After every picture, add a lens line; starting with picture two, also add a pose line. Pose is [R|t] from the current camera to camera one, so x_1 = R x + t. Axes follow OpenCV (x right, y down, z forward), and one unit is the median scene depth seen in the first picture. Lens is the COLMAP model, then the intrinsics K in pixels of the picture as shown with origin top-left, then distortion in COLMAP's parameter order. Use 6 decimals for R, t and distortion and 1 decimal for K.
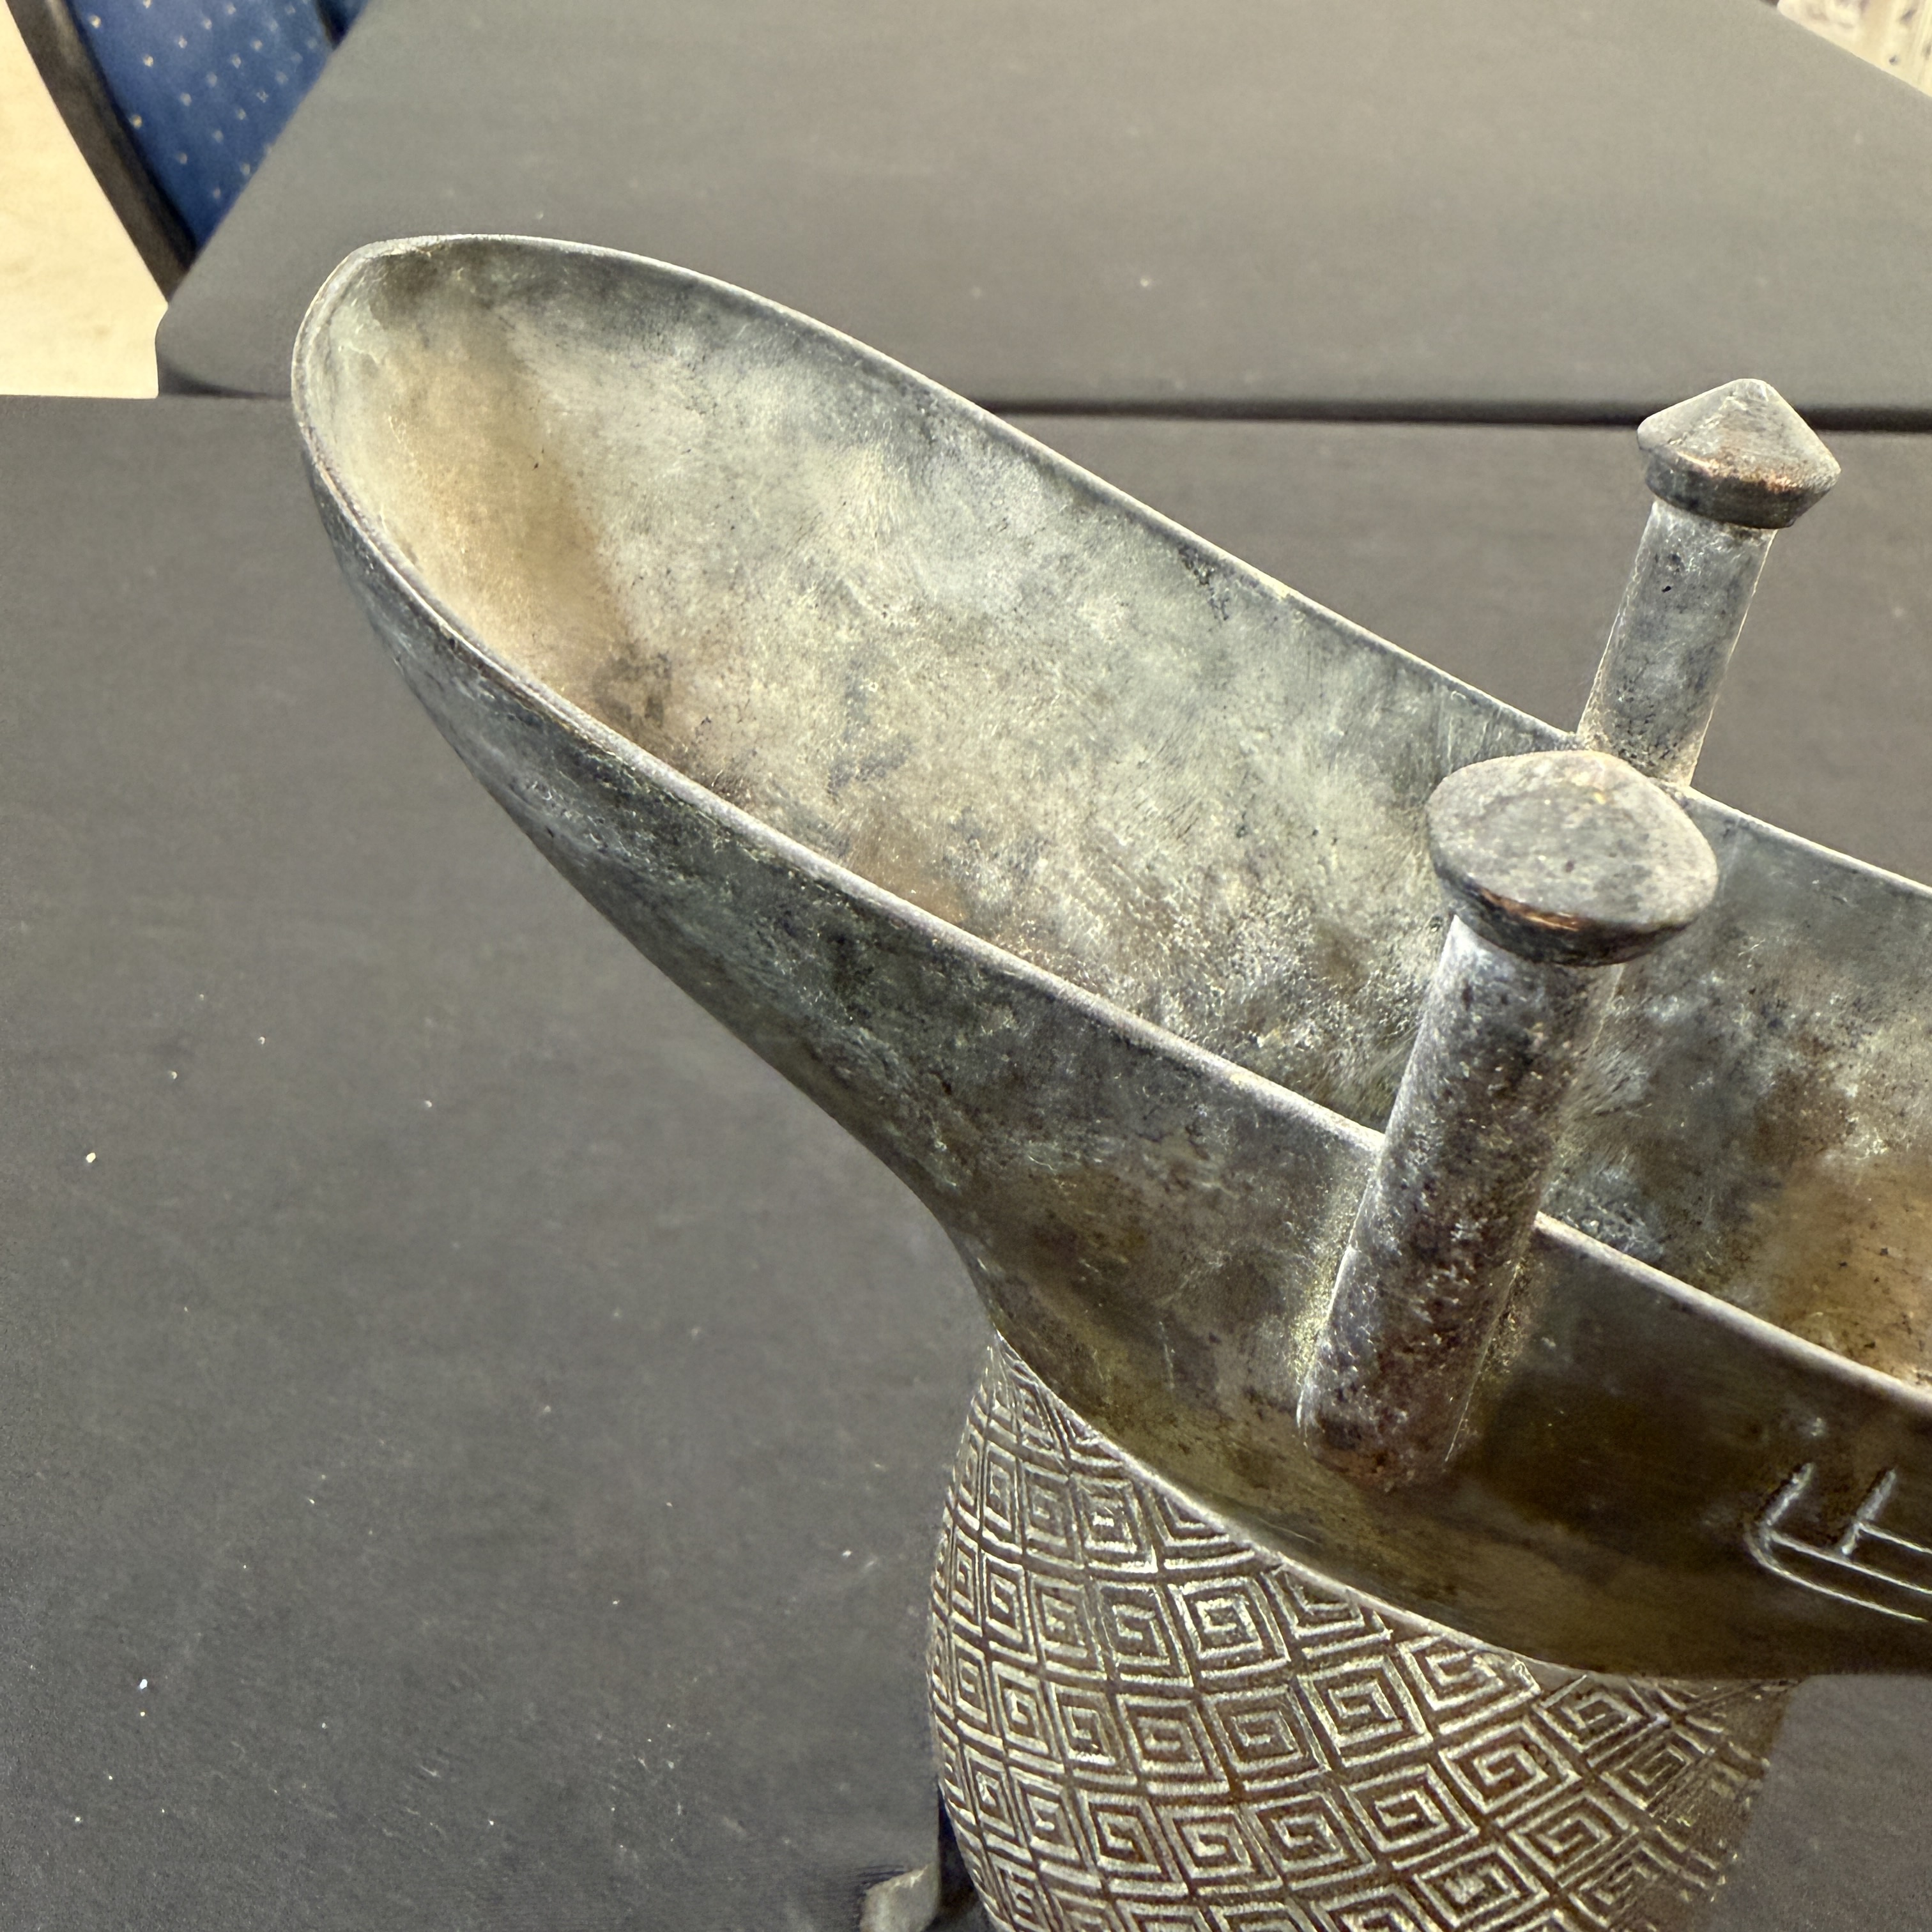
lens RADIAL K [[1944.9, 0, 931.1], [0, 1944.9, 747.0], [0, 0, 1]] dist [-0.016937, 0.044021]
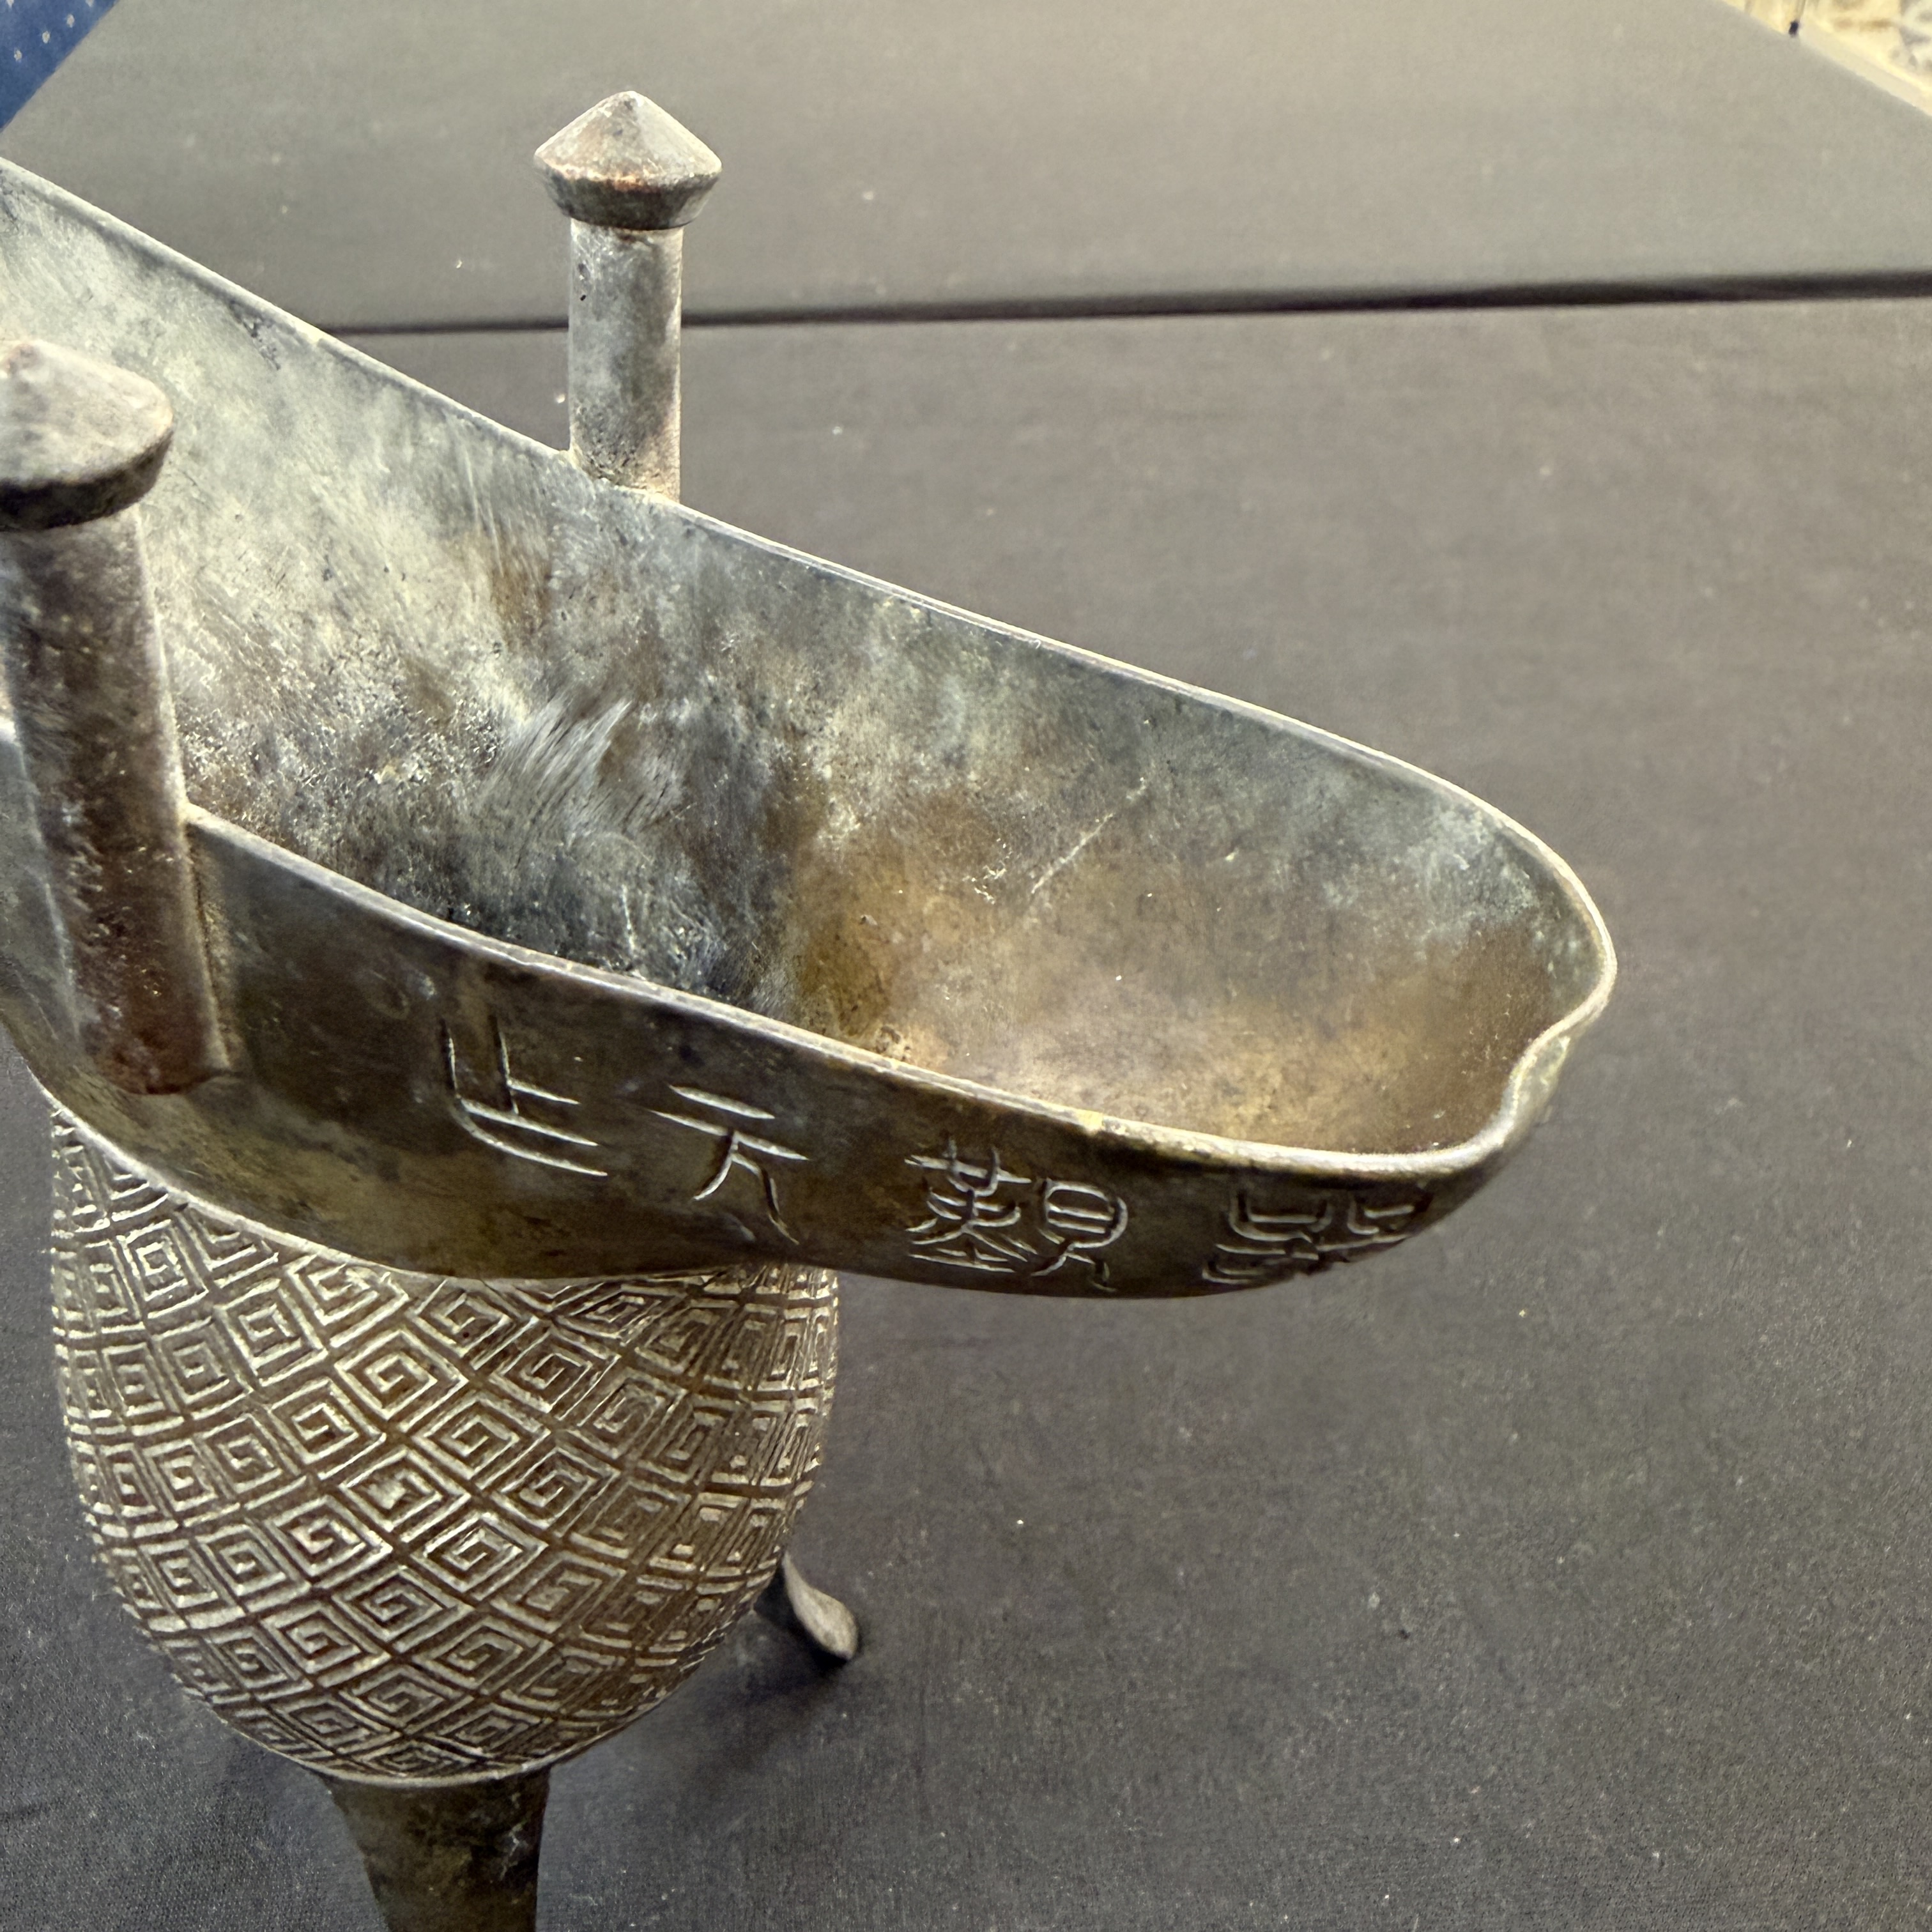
lens RADIAL K [[1954.5, 0, 971.3], [0, 1954.5, 744.1], [0, 0, 1]] dist [-0.035802, 0.046778]
pose [[0.998526, -0.044089, 0.031664, 0.473668], [0.043671, 0.998951, 0.013775, 0.136849], [-0.032238, -0.012372, 0.999404, -0.071252]]
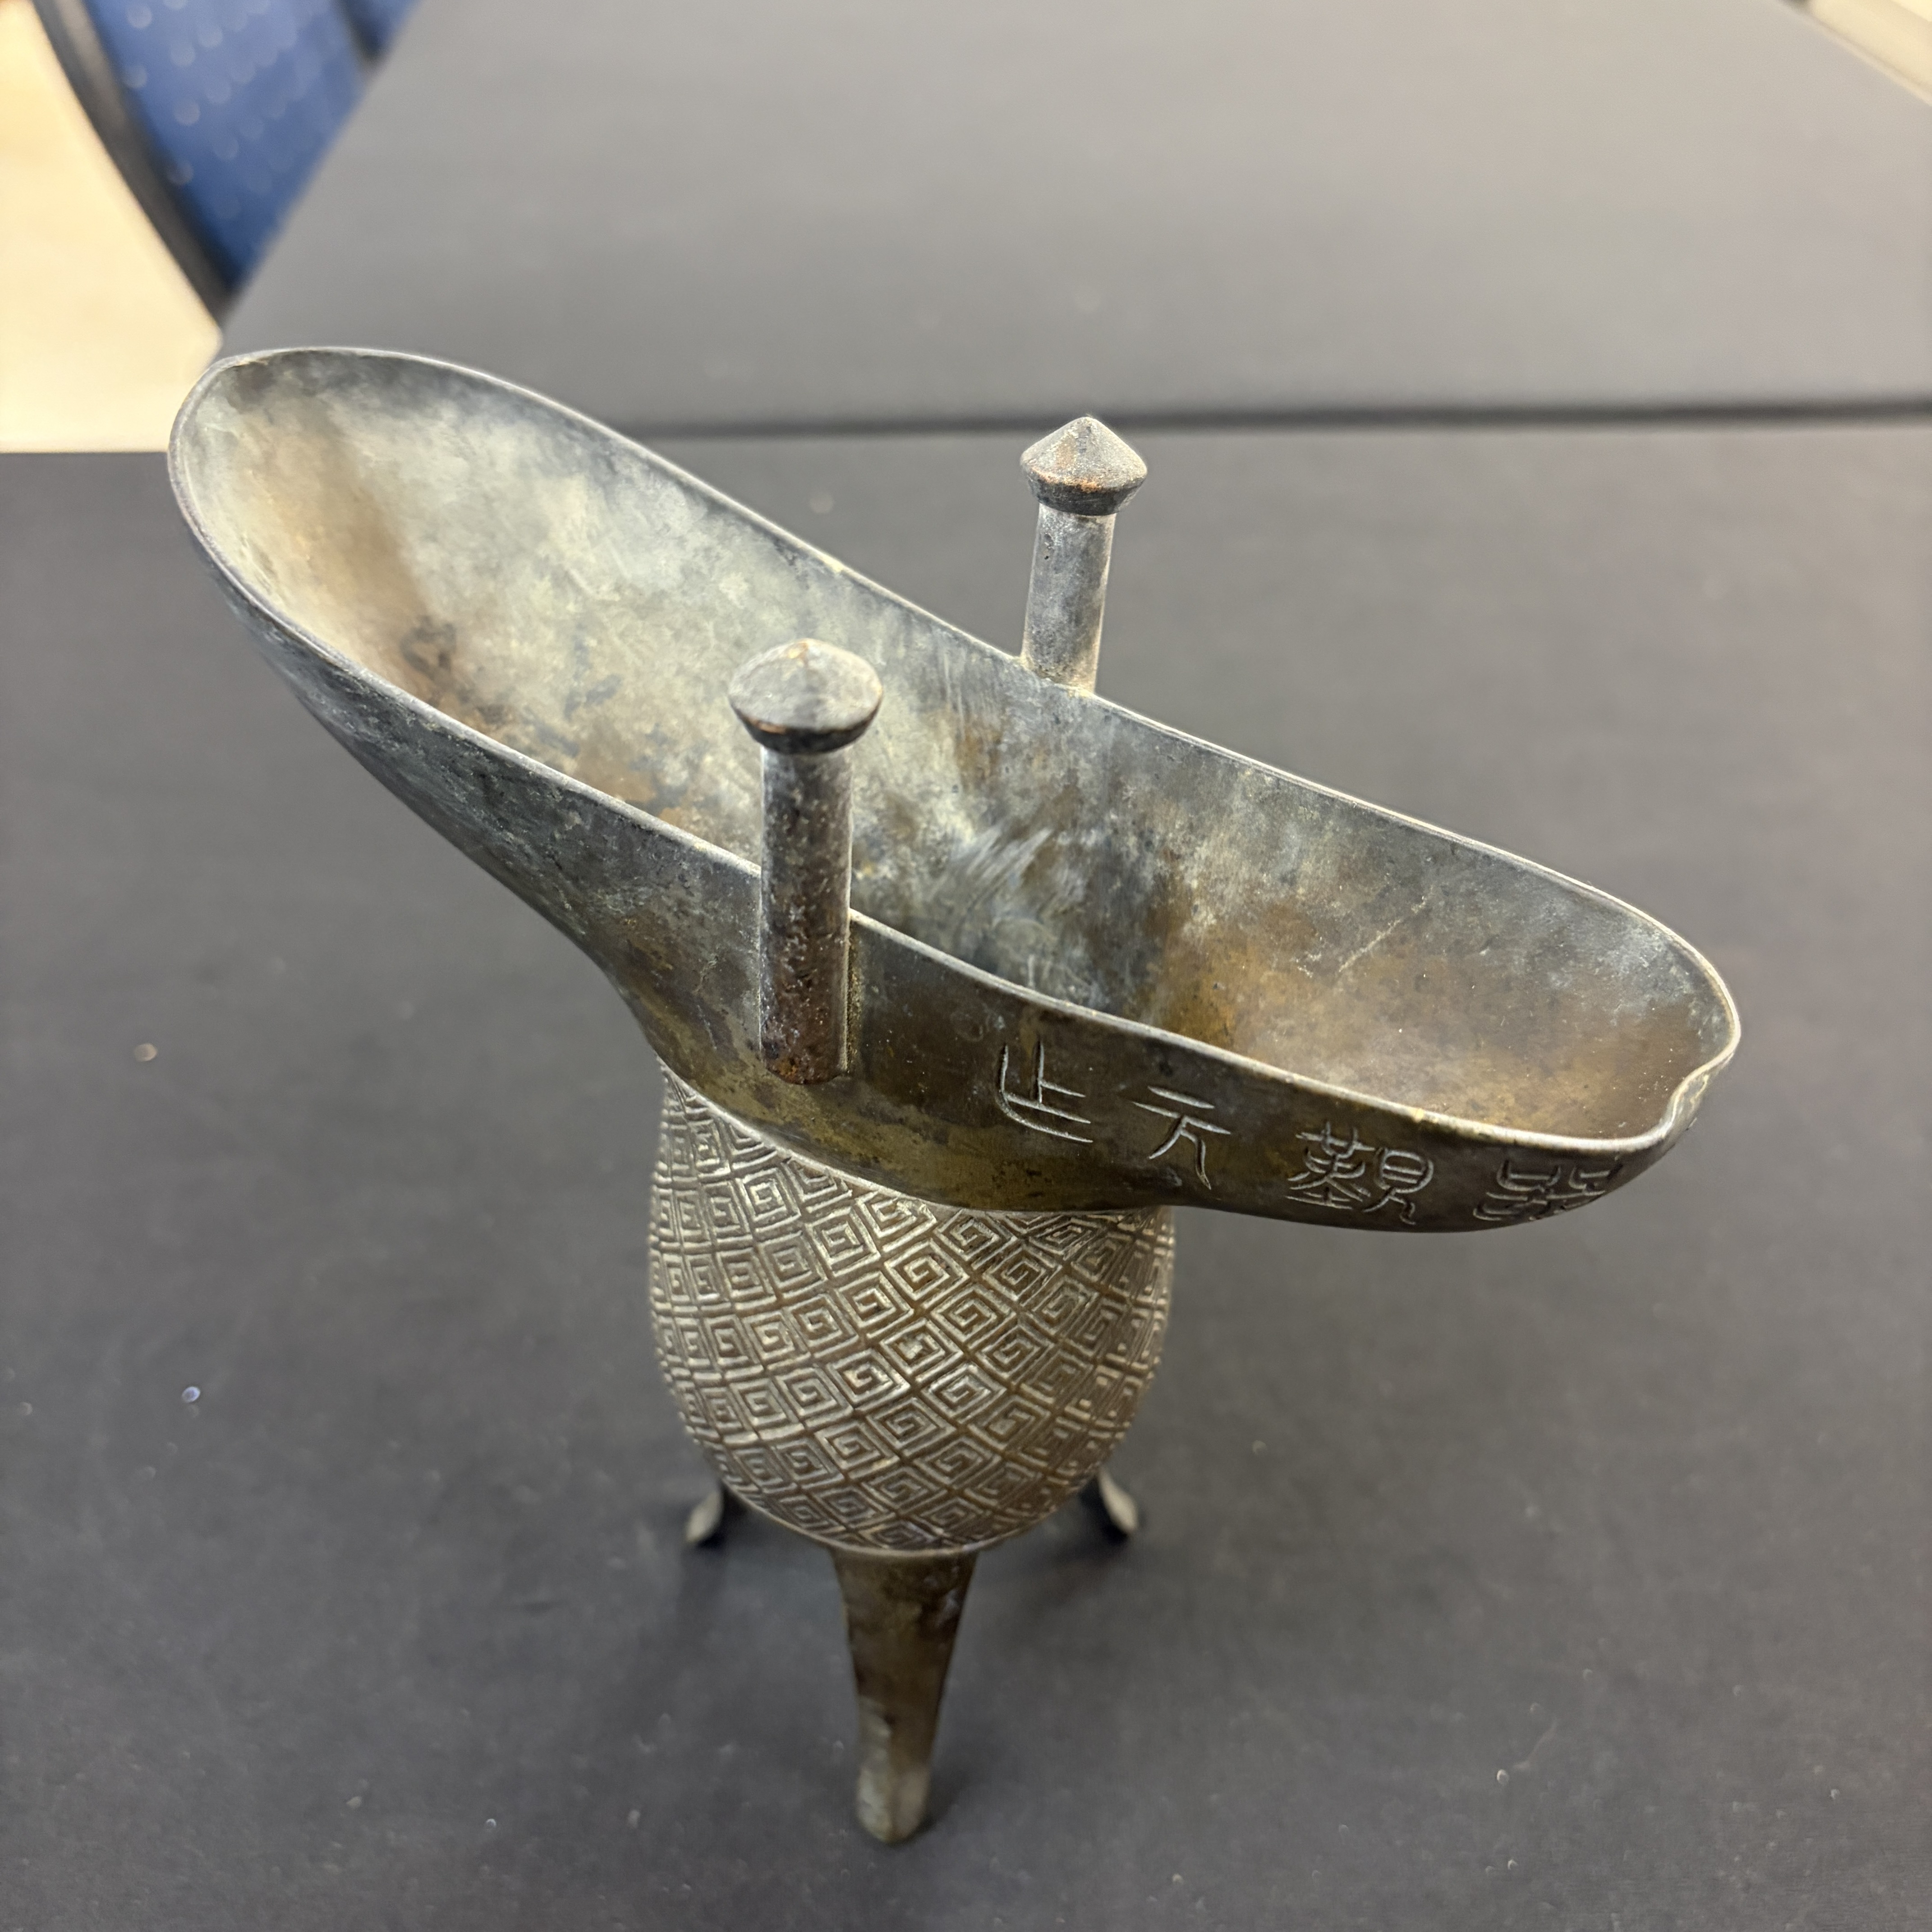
lens RADIAL K [[1955.1, 0, 966.0], [0, 1955.1, 966.0], [0, 0, 1]] dist [0.184338, -1.043438]
pose [[0.998975, -0.019453, -0.040884, 0.322568], [0.023446, 0.994754, 0.099569, 0.074403], [0.038732, -0.100426, 0.994190, -0.524526]]
